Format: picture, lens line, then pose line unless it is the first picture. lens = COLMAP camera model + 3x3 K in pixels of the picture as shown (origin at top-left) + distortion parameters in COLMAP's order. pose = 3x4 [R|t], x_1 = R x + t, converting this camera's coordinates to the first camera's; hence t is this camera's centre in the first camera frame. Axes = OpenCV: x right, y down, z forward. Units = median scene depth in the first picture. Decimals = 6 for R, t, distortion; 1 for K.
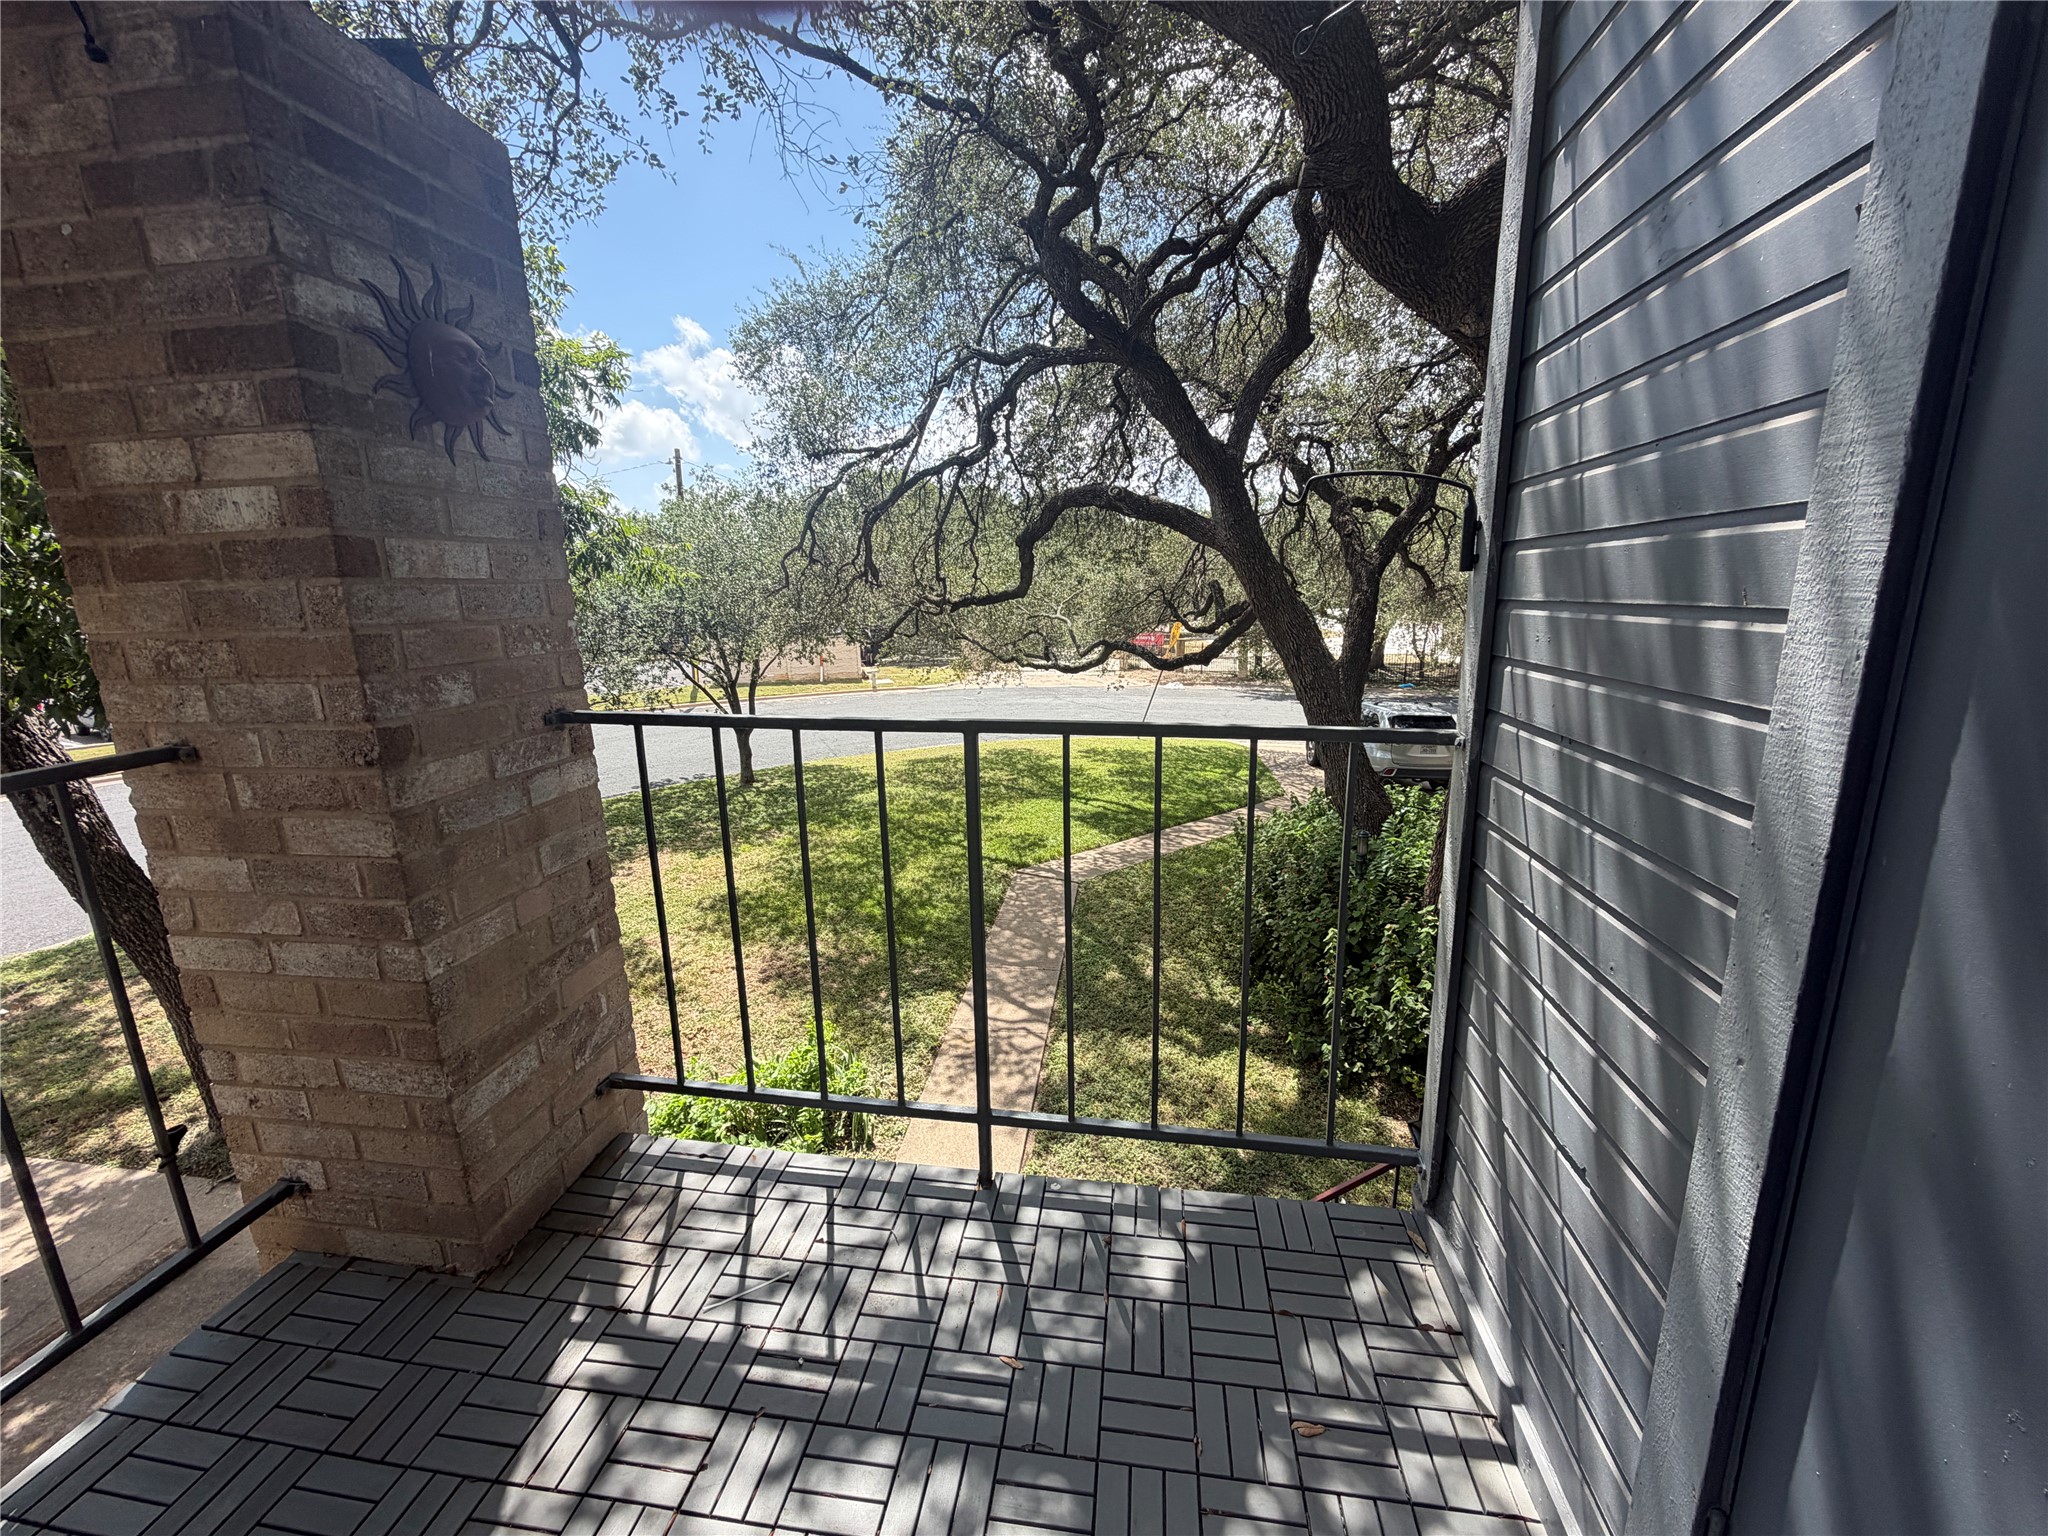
lens RADIAL K [[817.6, 0, 1017.0], [0, 817.6, 767.5], [0, 0, 1]] dist [0.002140, -0.000081]
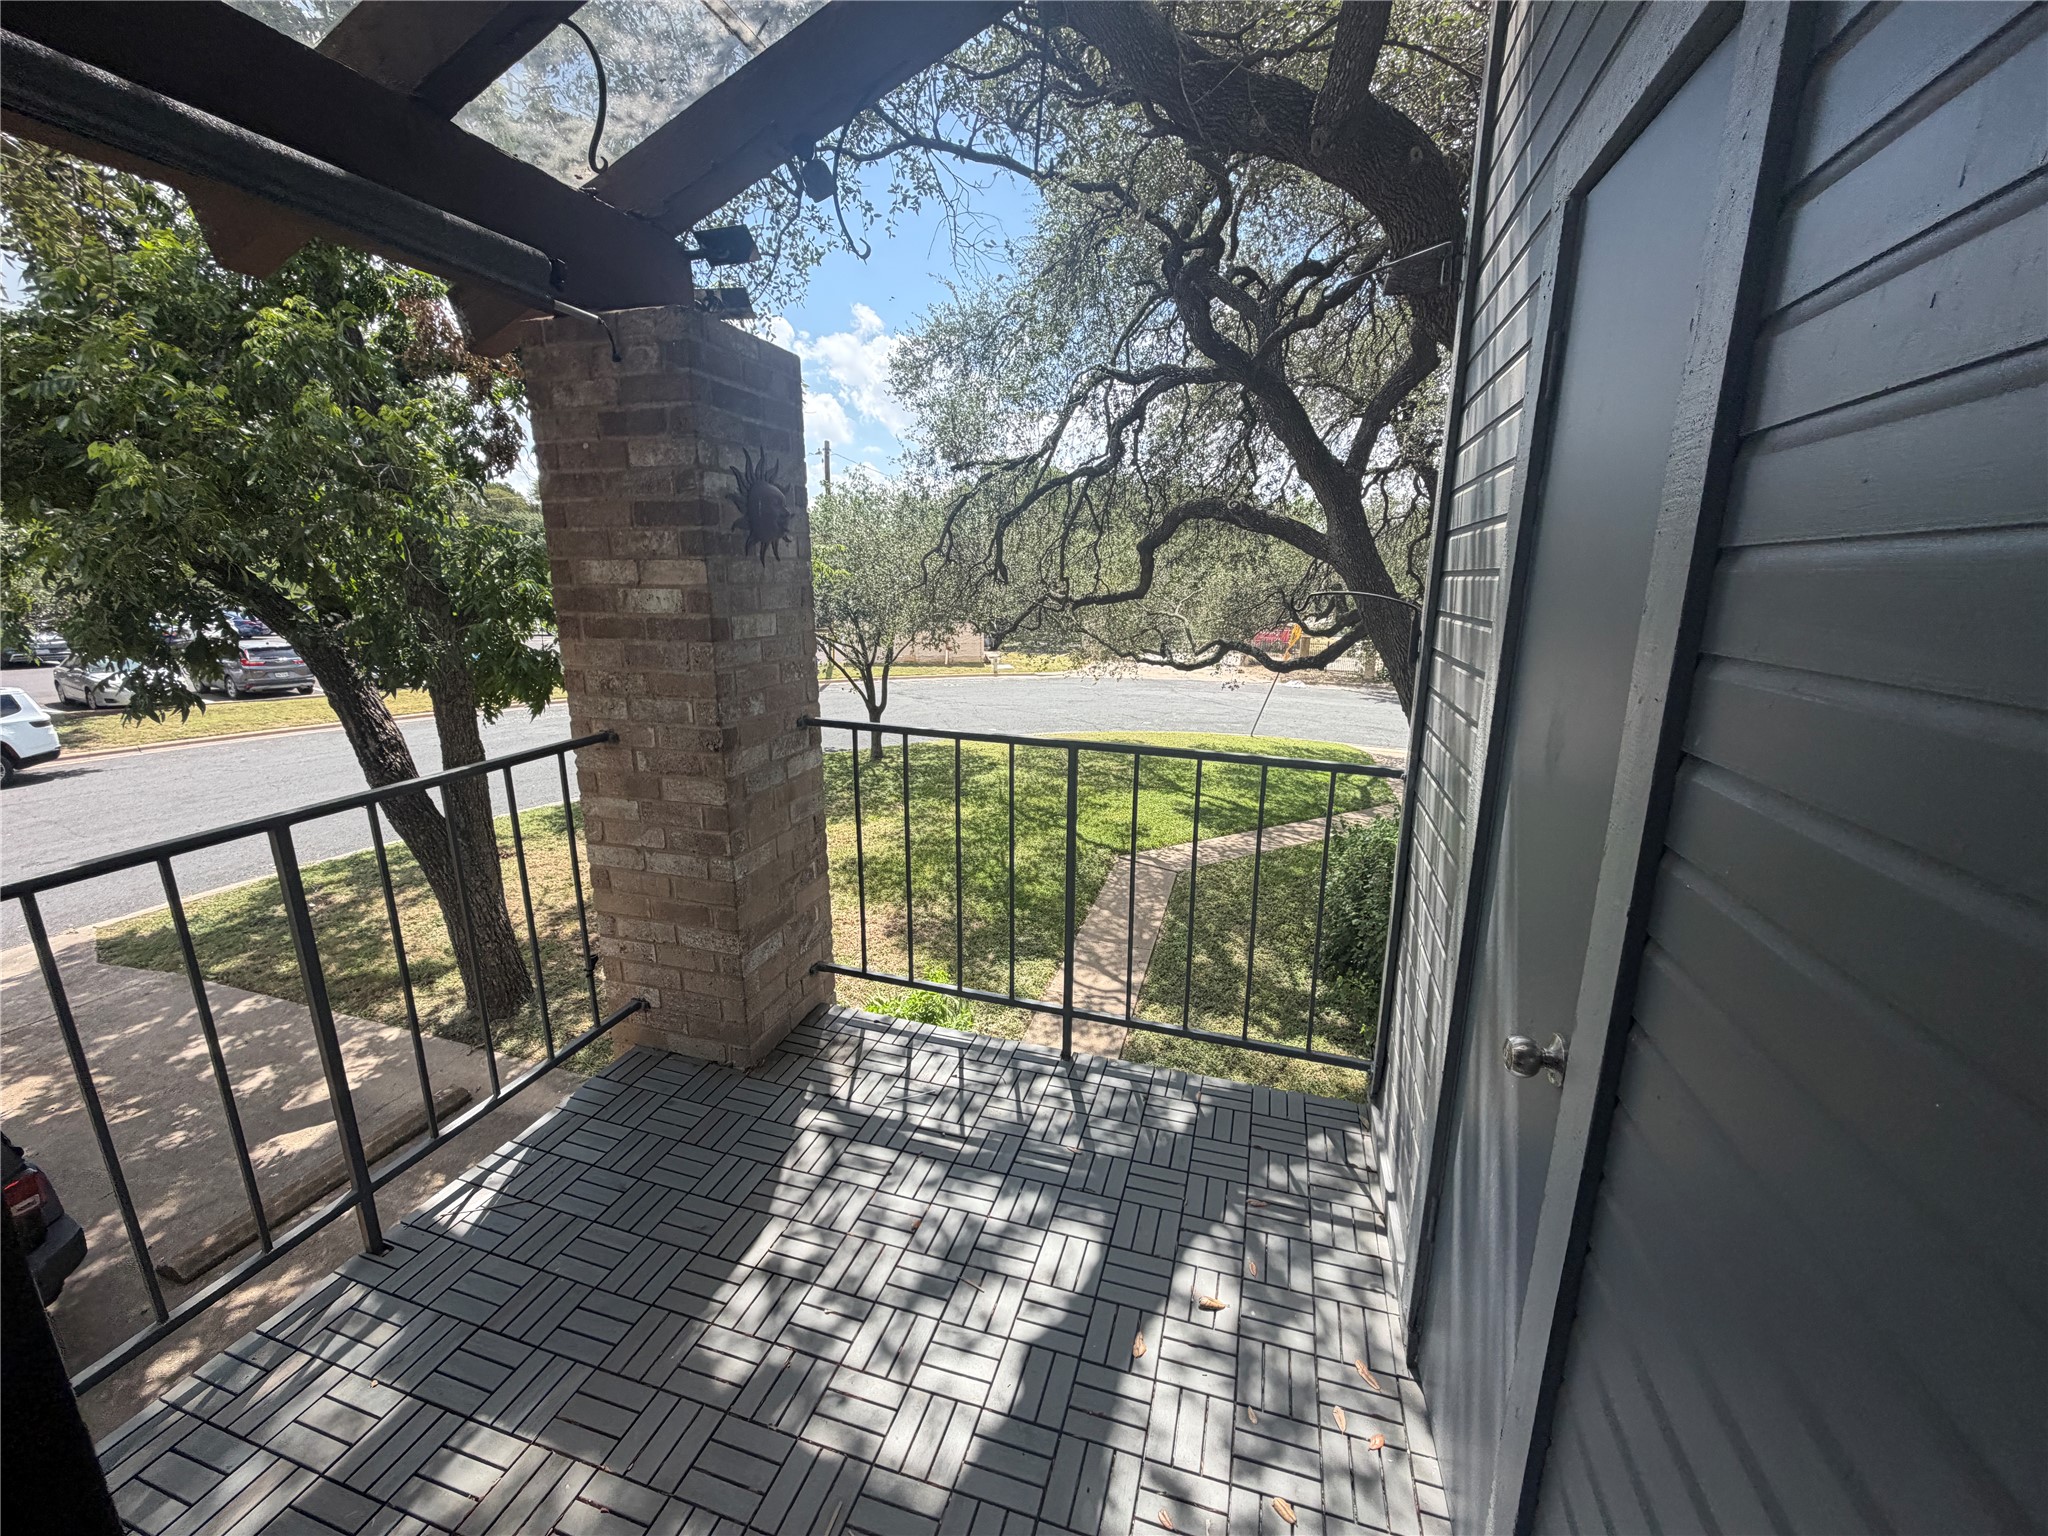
lens RADIAL K [[817.6, 0, 1021.7], [0, 817.6, 773.9], [0, 0, 1]] dist [0.002140, -0.000081]
pose [[0.989433, 0.061848, -0.131140, 0.019569], [-0.058456, 0.997852, 0.029560, -0.014366], [0.132686, -0.021582, 0.990923, -0.199820]]
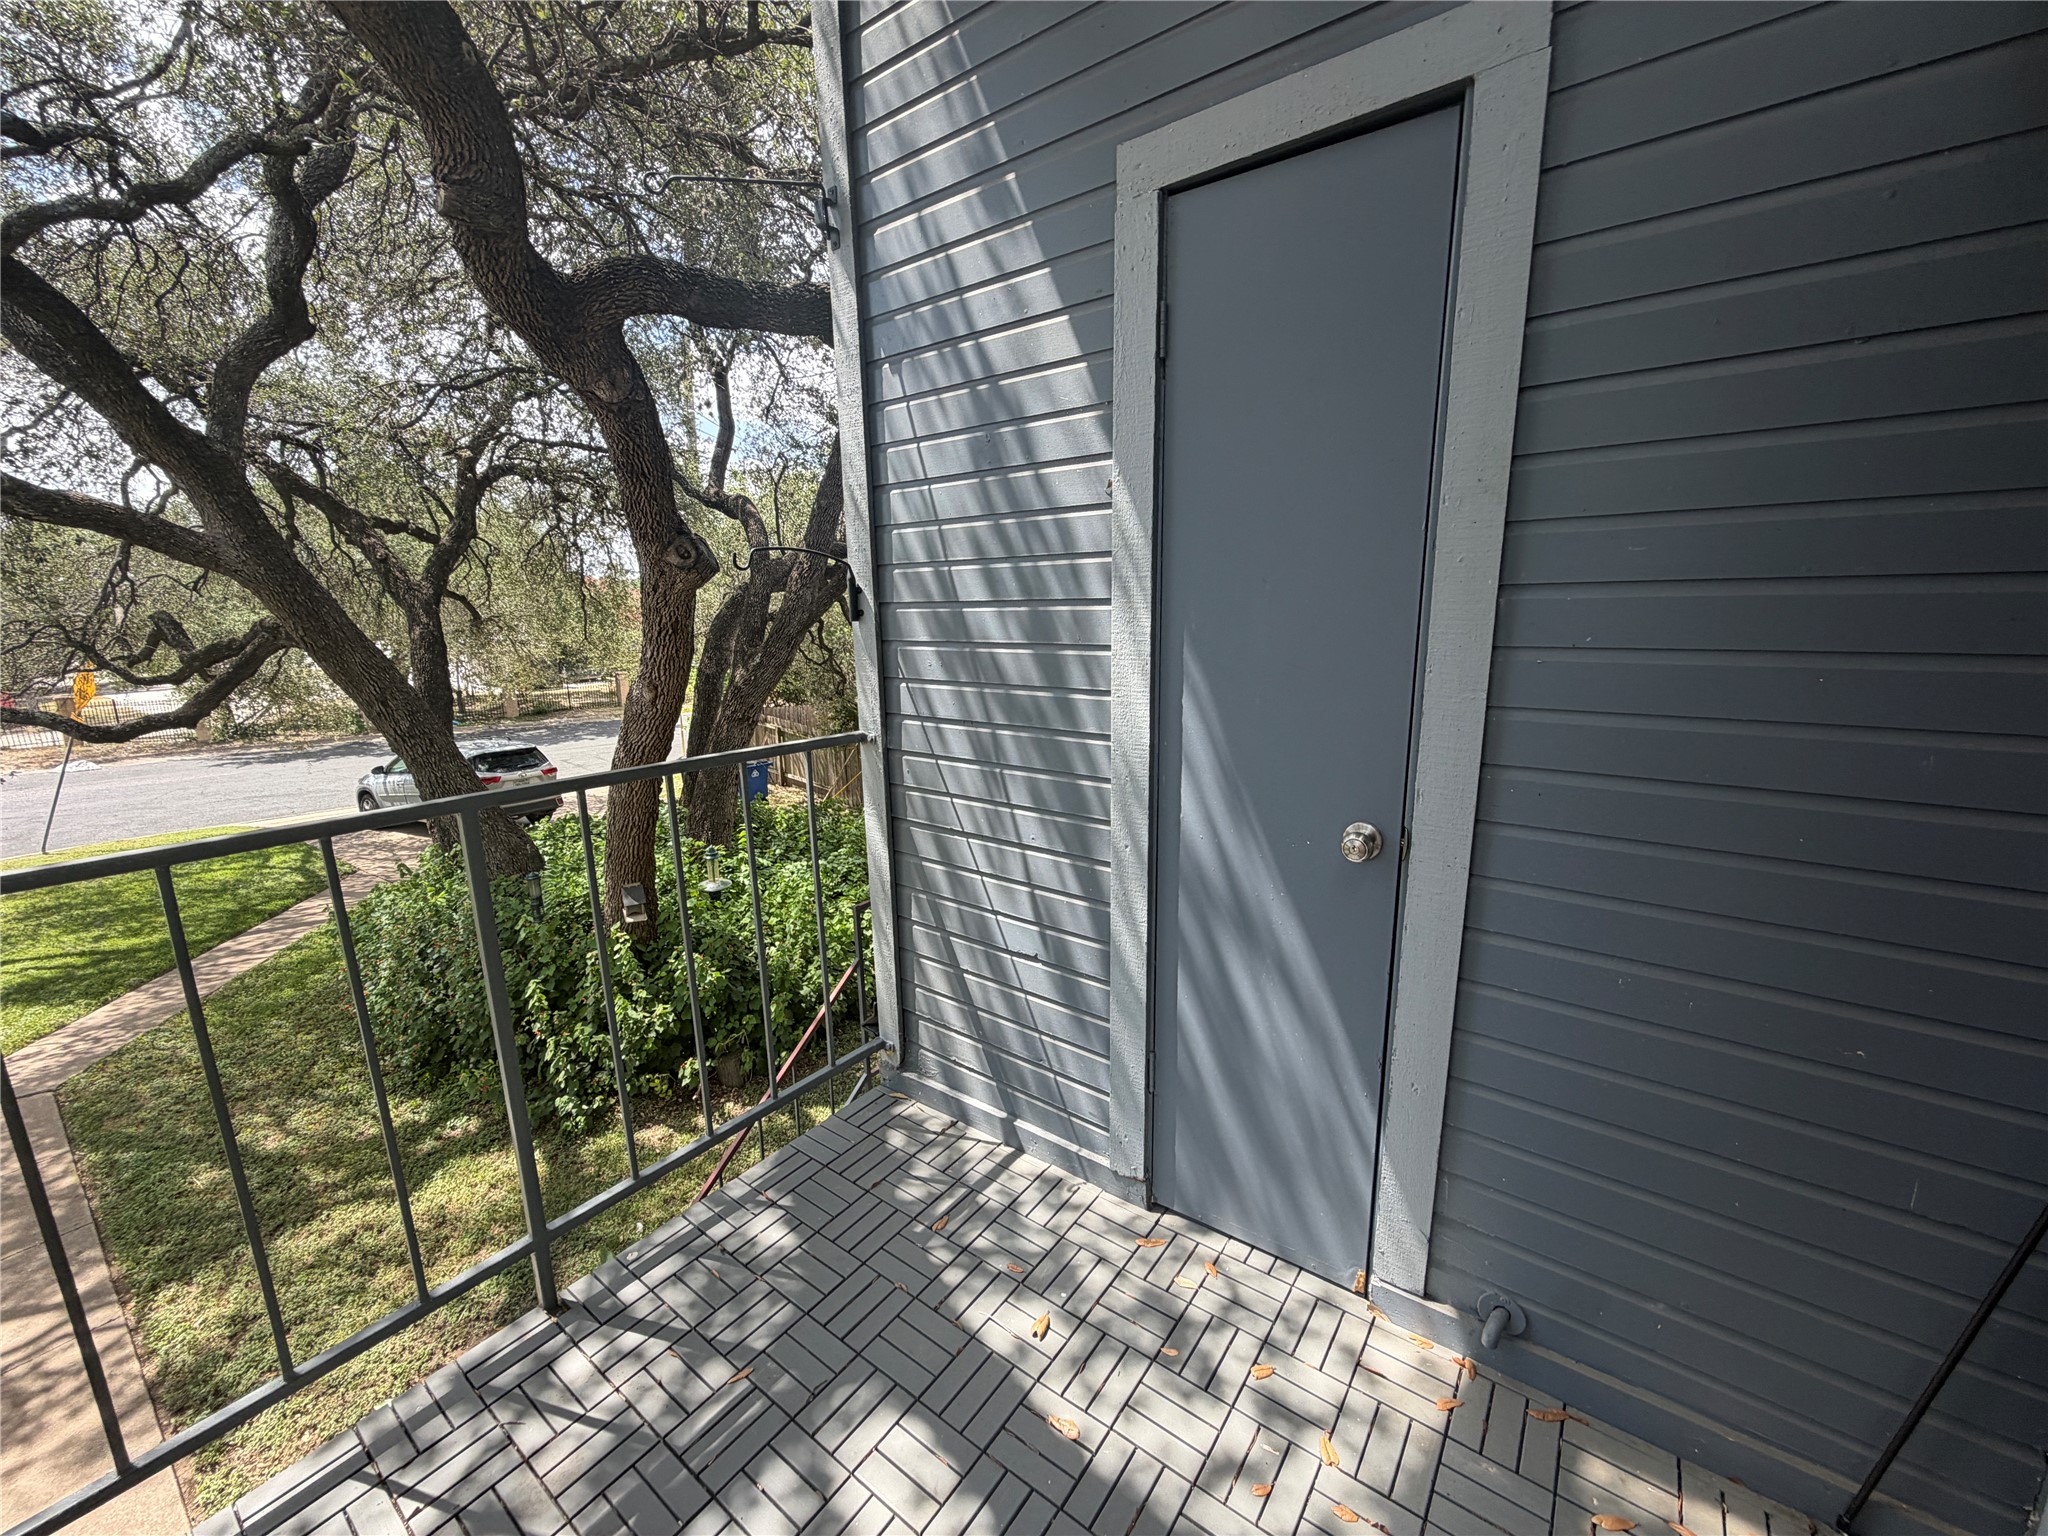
lens RADIAL K [[817.6, 0, 1023.2], [0, 817.6, 770.7], [0, 0, 1]] dist [0.002140, -0.000081]
pose [[0.471211, -0.175567, 0.864371, -0.214618], [0.199847, 0.975754, 0.089245, -0.018712], [-0.859082, 0.130689, 0.494872, 0.022873]]
